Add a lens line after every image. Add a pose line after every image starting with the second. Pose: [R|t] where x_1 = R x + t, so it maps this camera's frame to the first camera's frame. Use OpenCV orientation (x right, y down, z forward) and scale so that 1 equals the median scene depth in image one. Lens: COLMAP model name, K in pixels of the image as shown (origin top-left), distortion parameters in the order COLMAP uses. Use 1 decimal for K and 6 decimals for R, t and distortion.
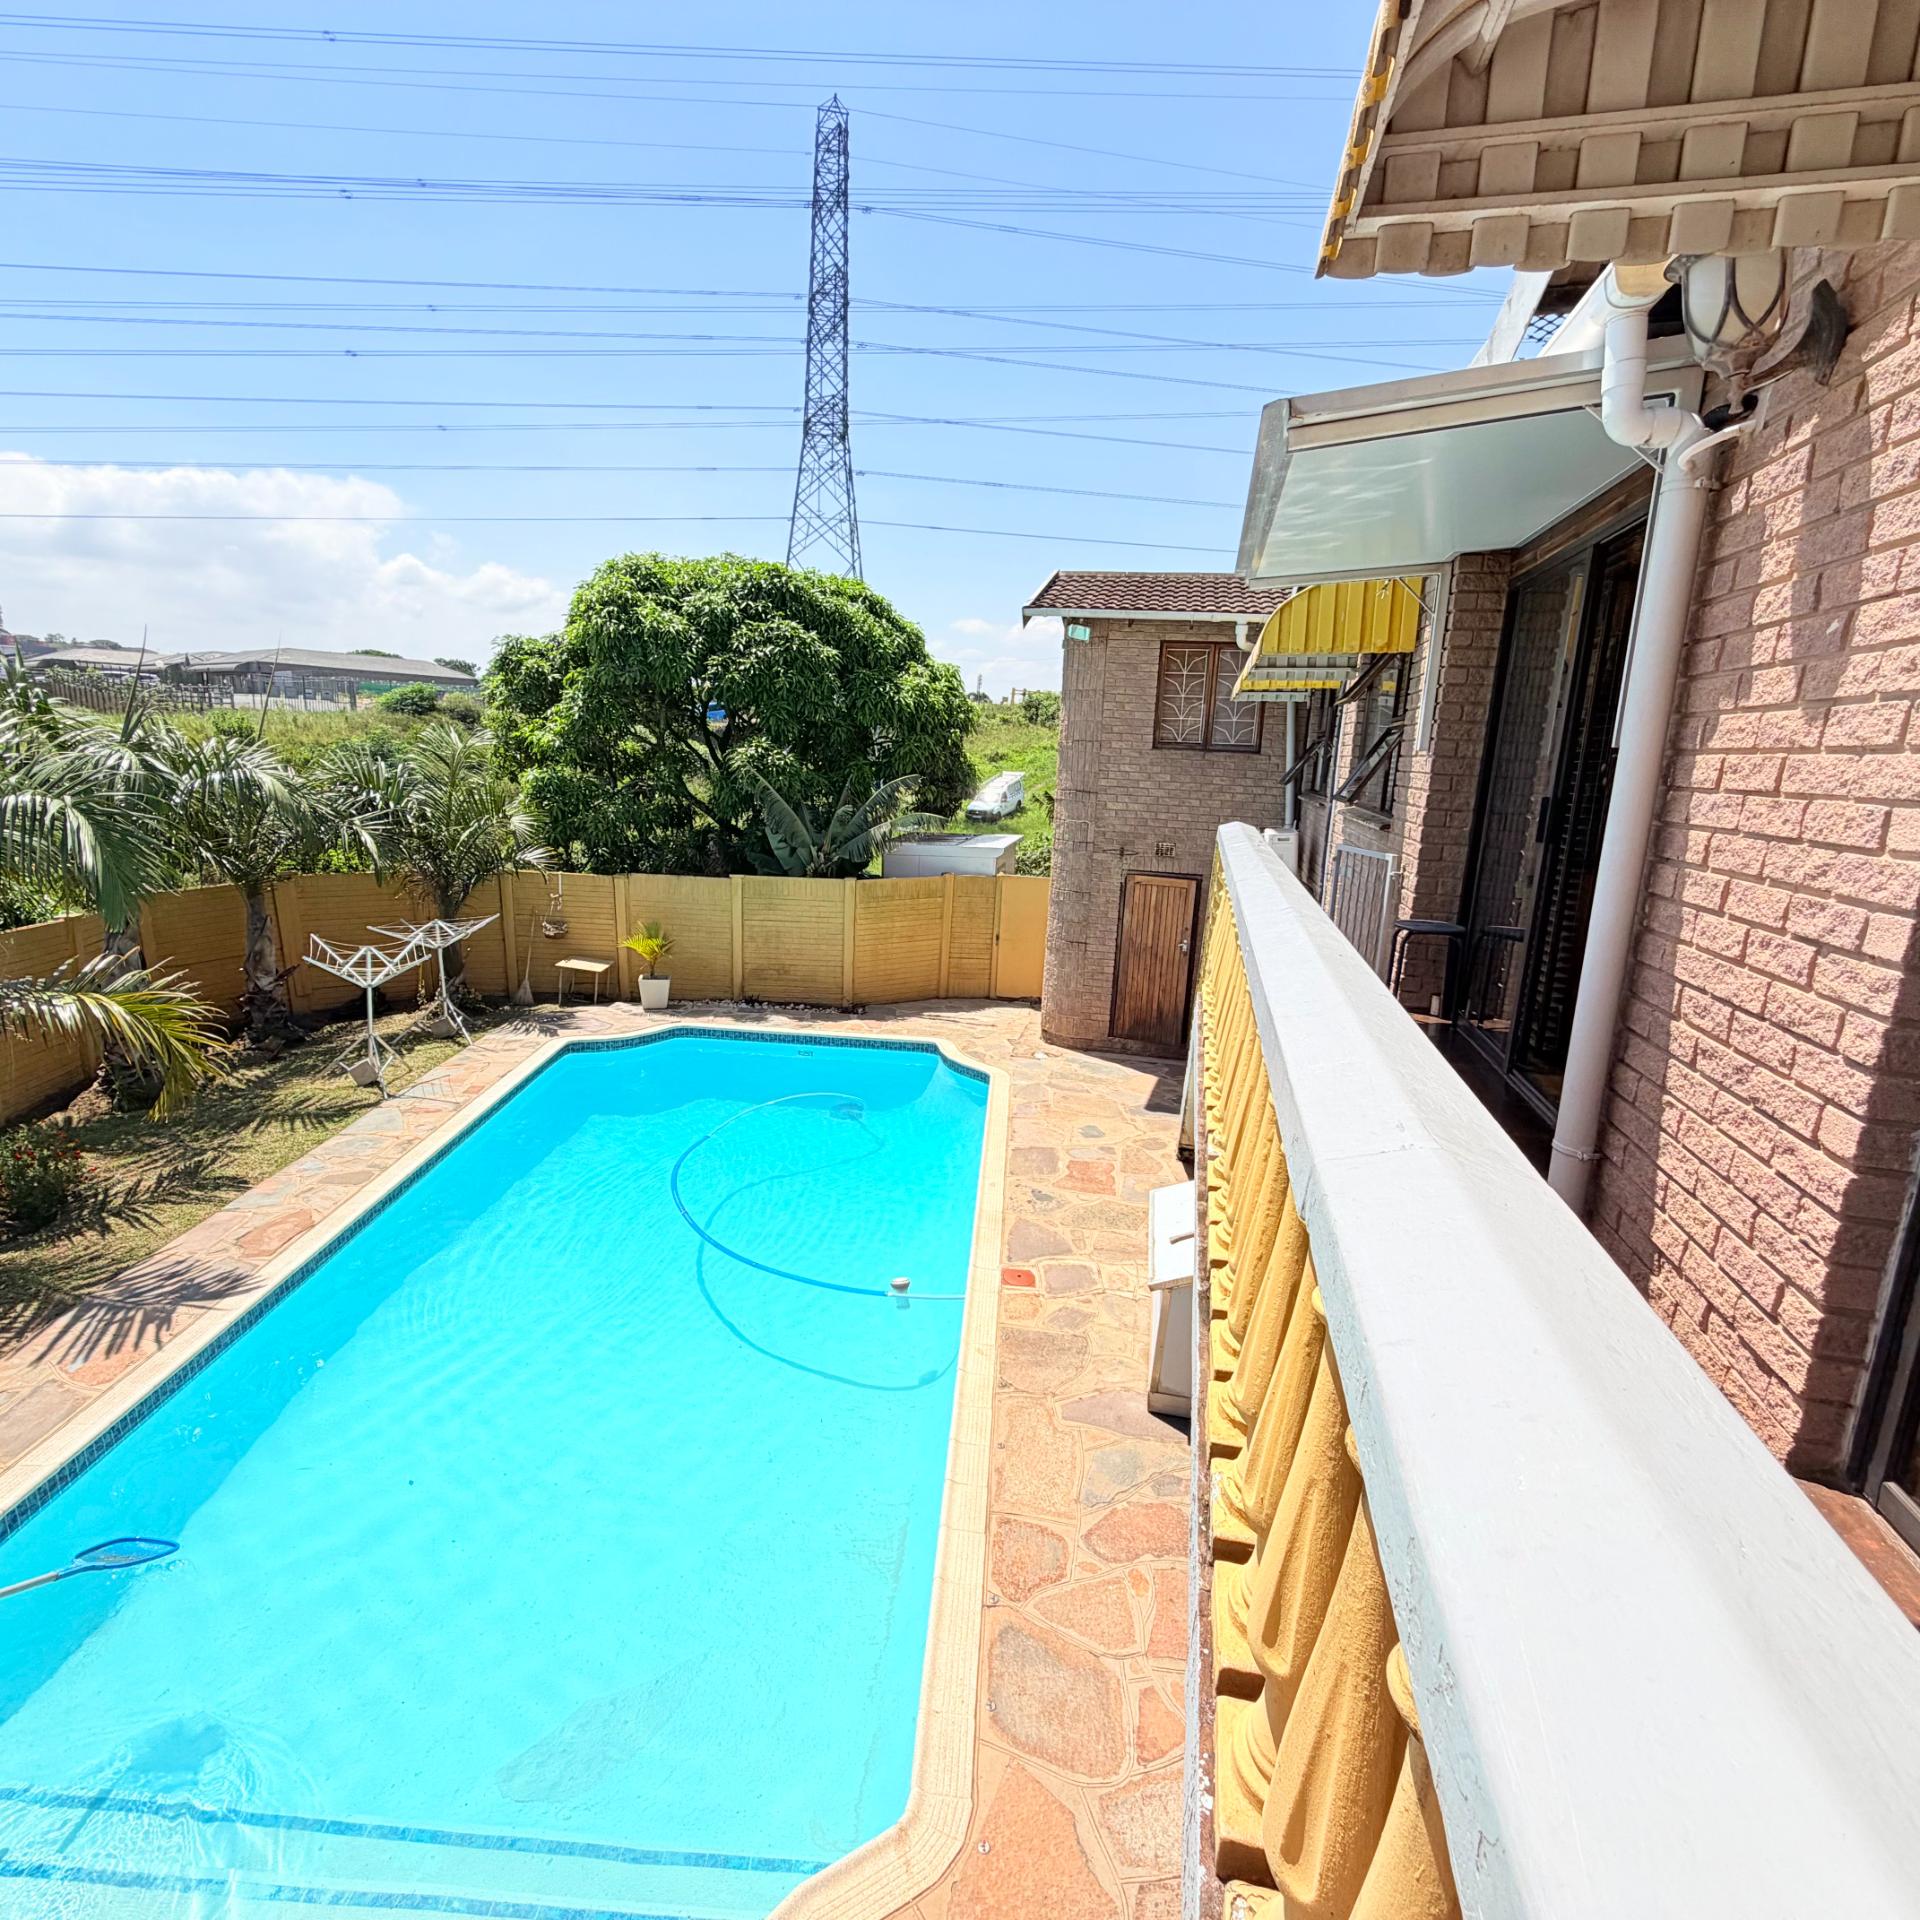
lens RADIAL K [[1021.8, 0, 955.5], [0, 1021.8, 959.8], [0, 0, 1]] dist [0.001168, -0.001587]
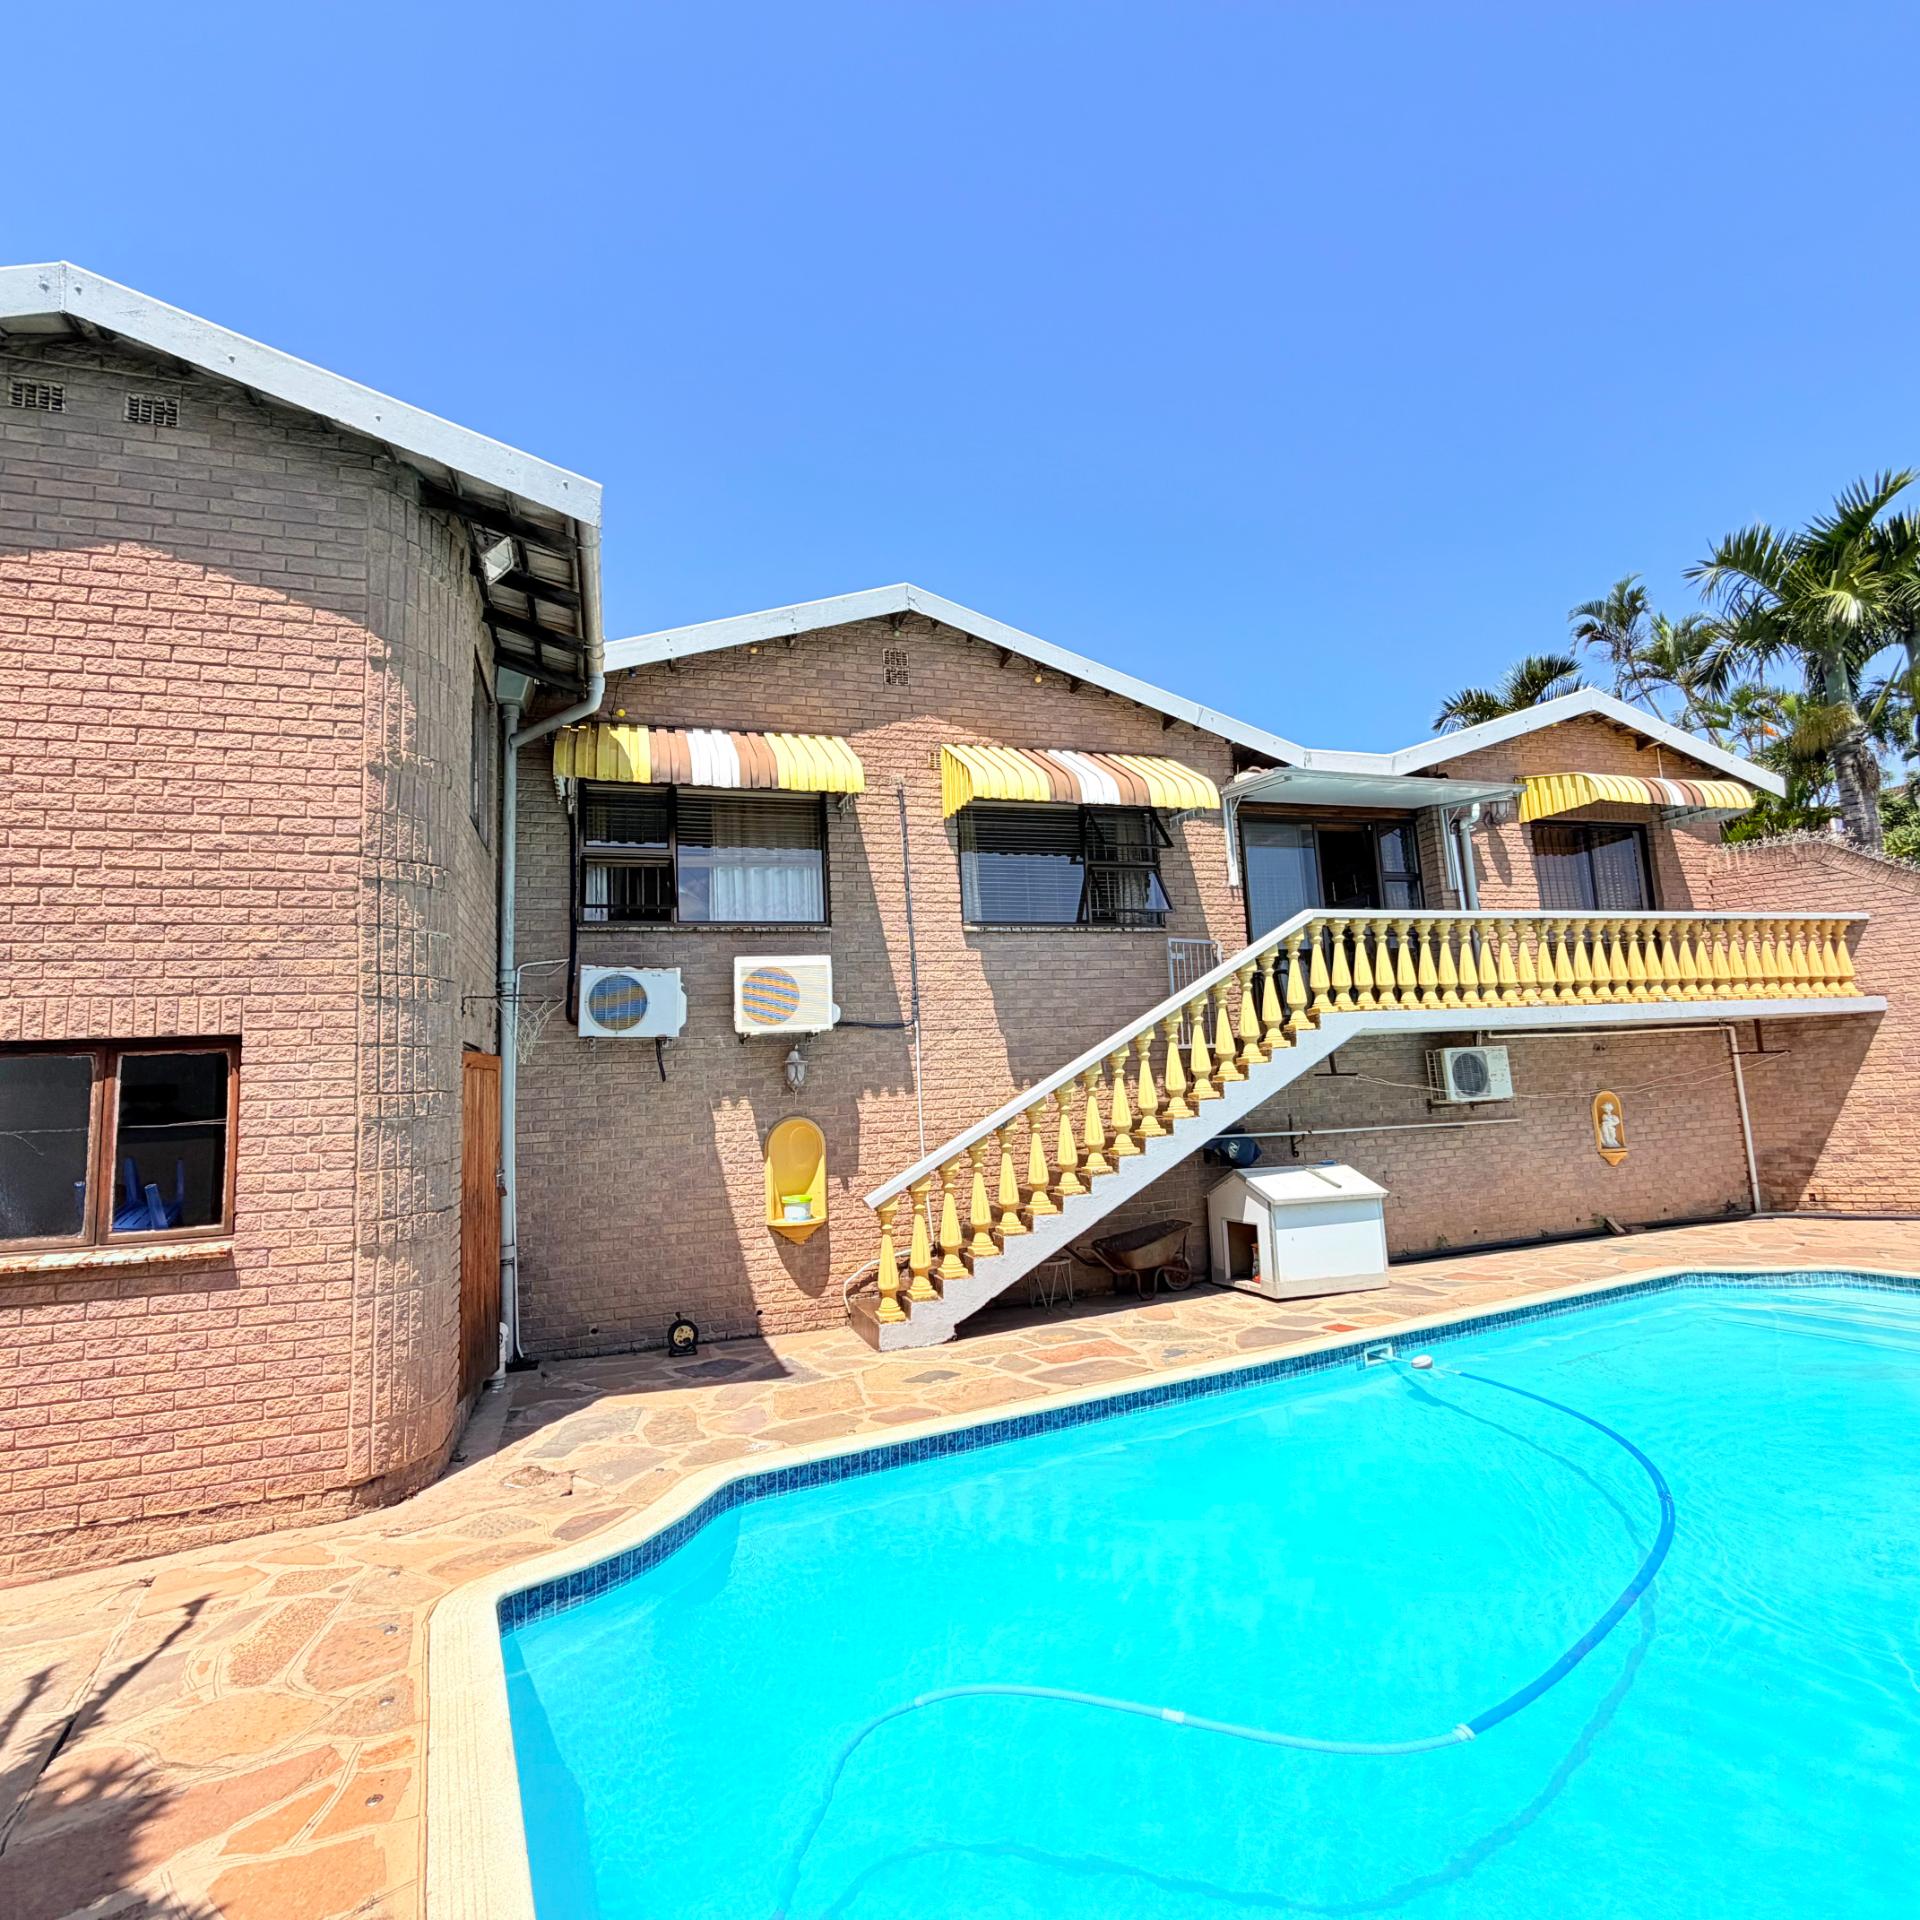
lens RADIAL K [[1023.0, 0, 954.4], [0, 1023.0, 958.9], [0, 0, 1]] dist [0.001384, -0.002075]
pose [[-0.511946, 0.089251, 0.854369, -0.401601], [0.199241, 0.979802, 0.017033, -0.091737], [-0.835592, 0.178946, -0.519388, 1.098289]]
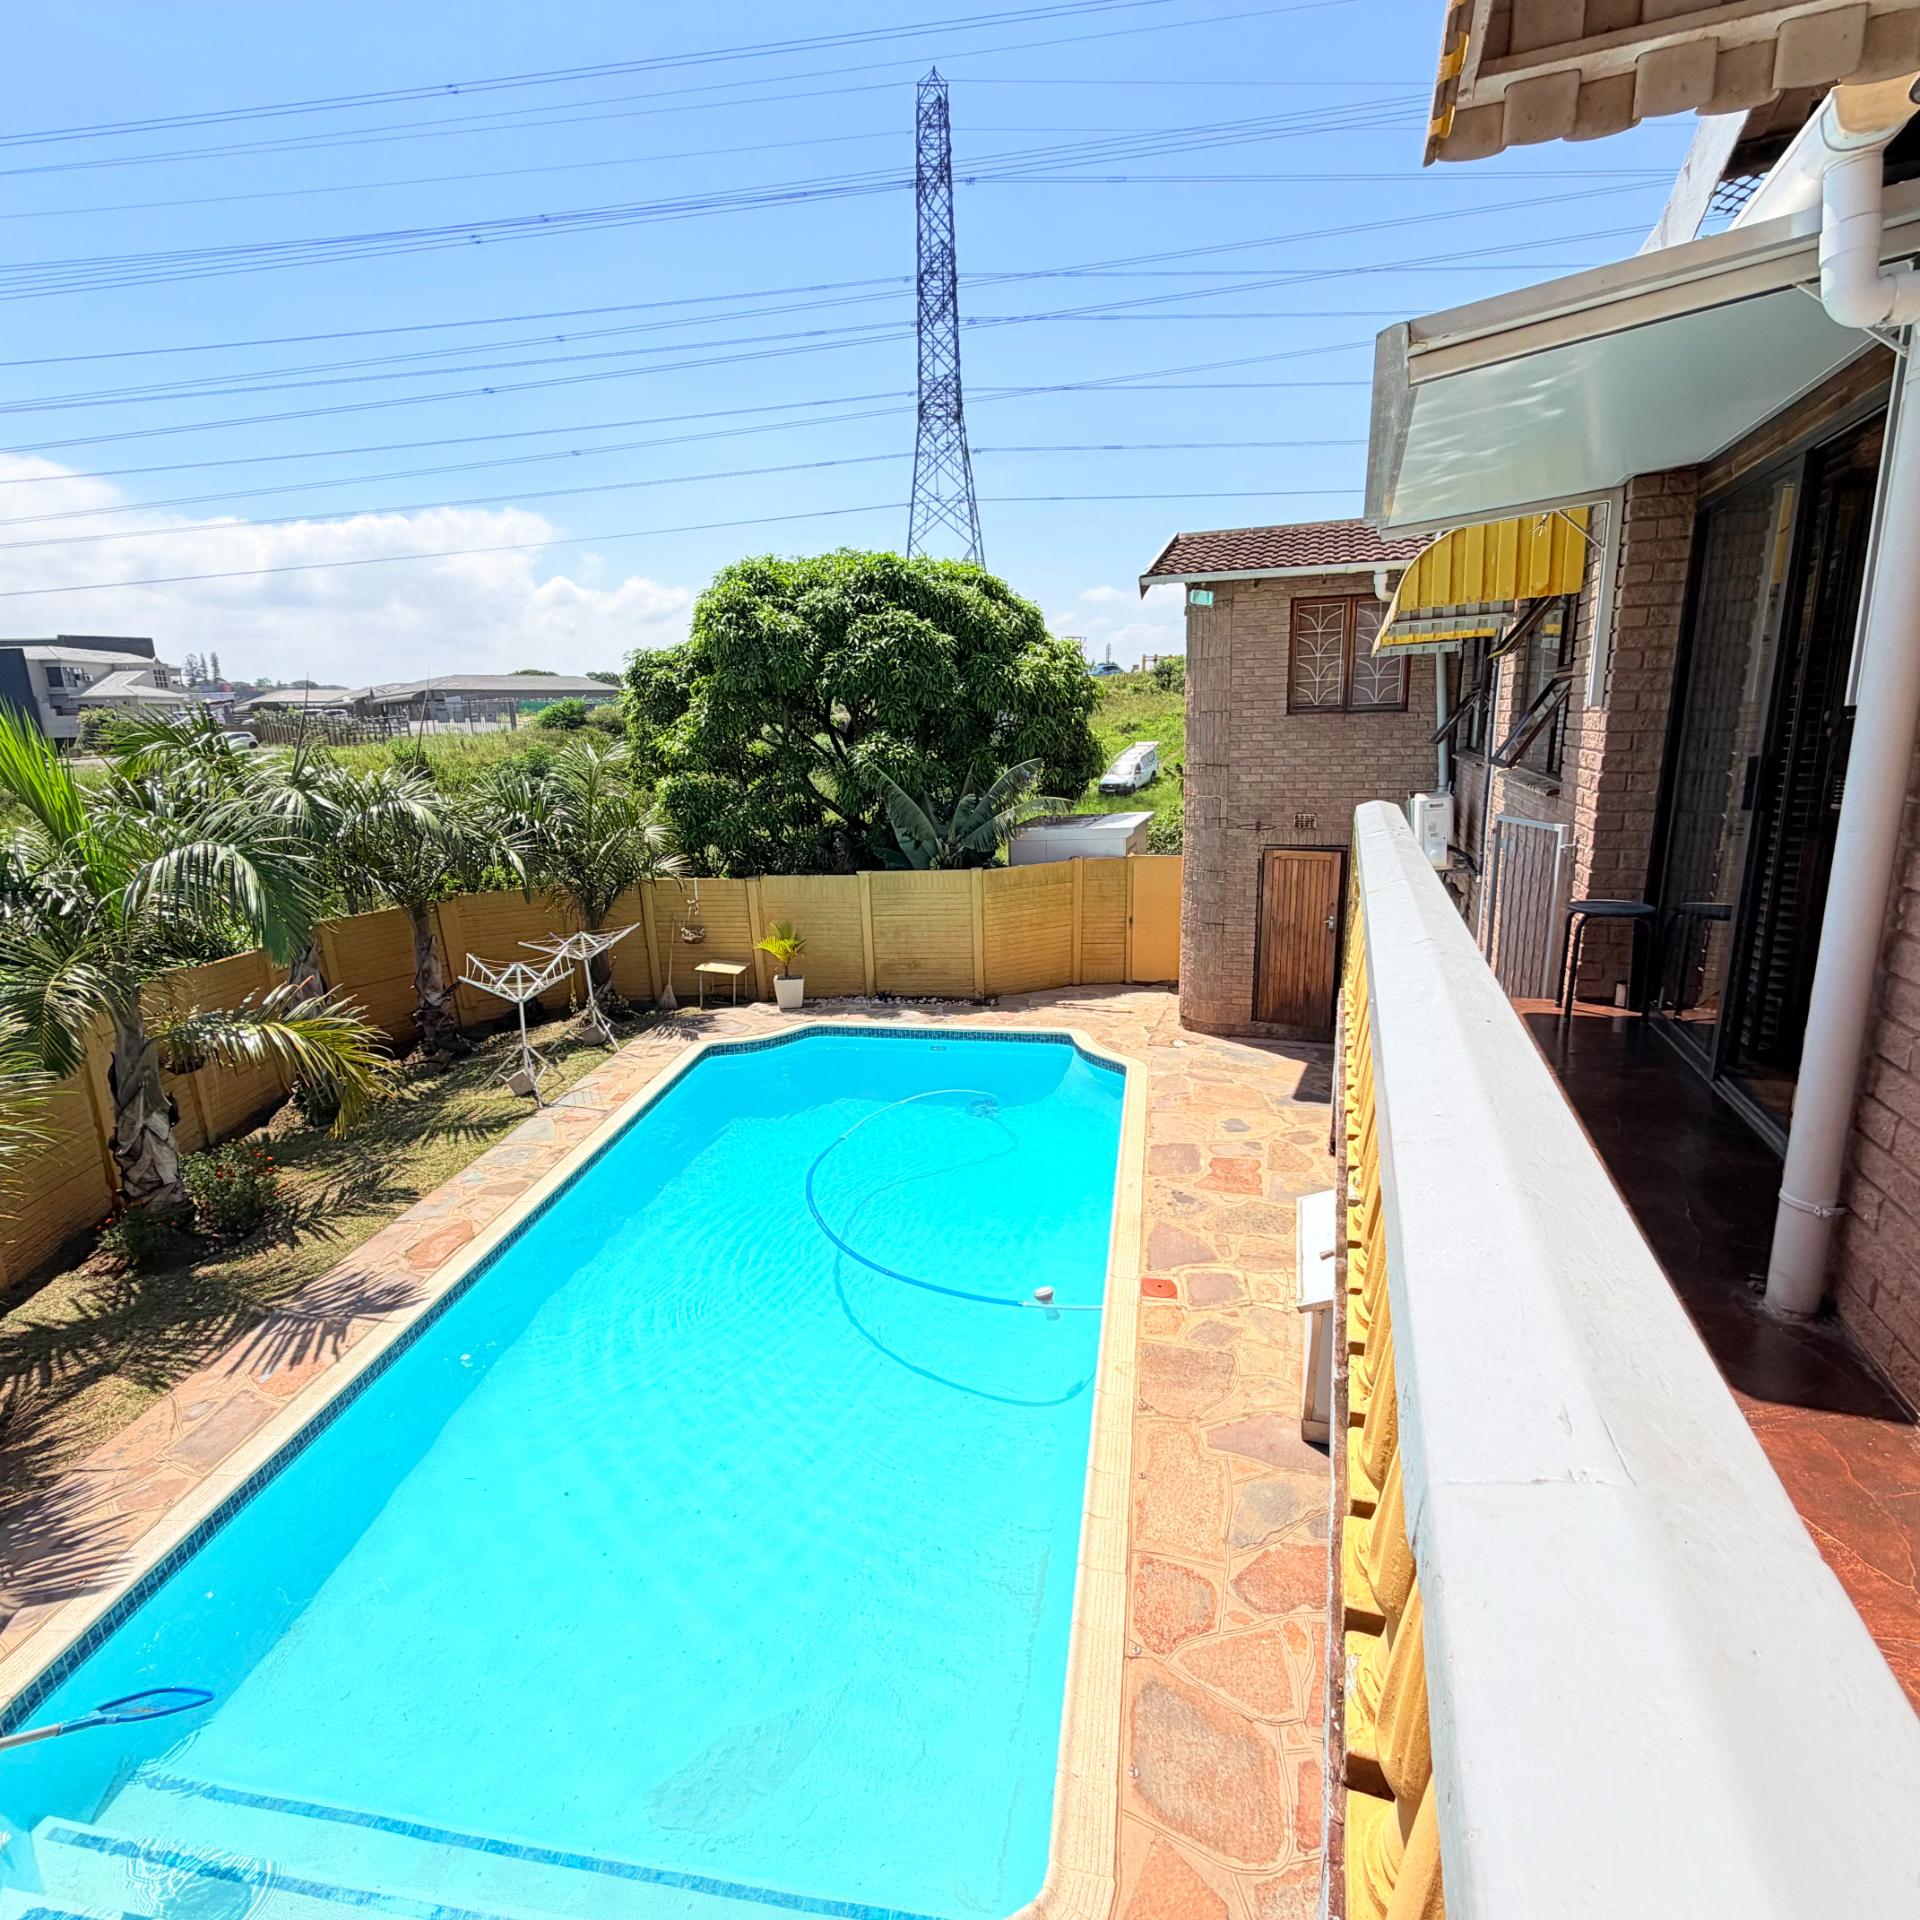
lens RADIAL K [[1021.8, 0, 955.5], [0, 1021.8, 959.8], [0, 0, 1]] dist [0.001168, -0.001587]
pose [[0.989476, -0.043321, -0.138060, 0.011346], [0.046240, 0.998768, 0.018004, -0.012530], [0.137110, -0.024199, 0.990260, 0.022735]]
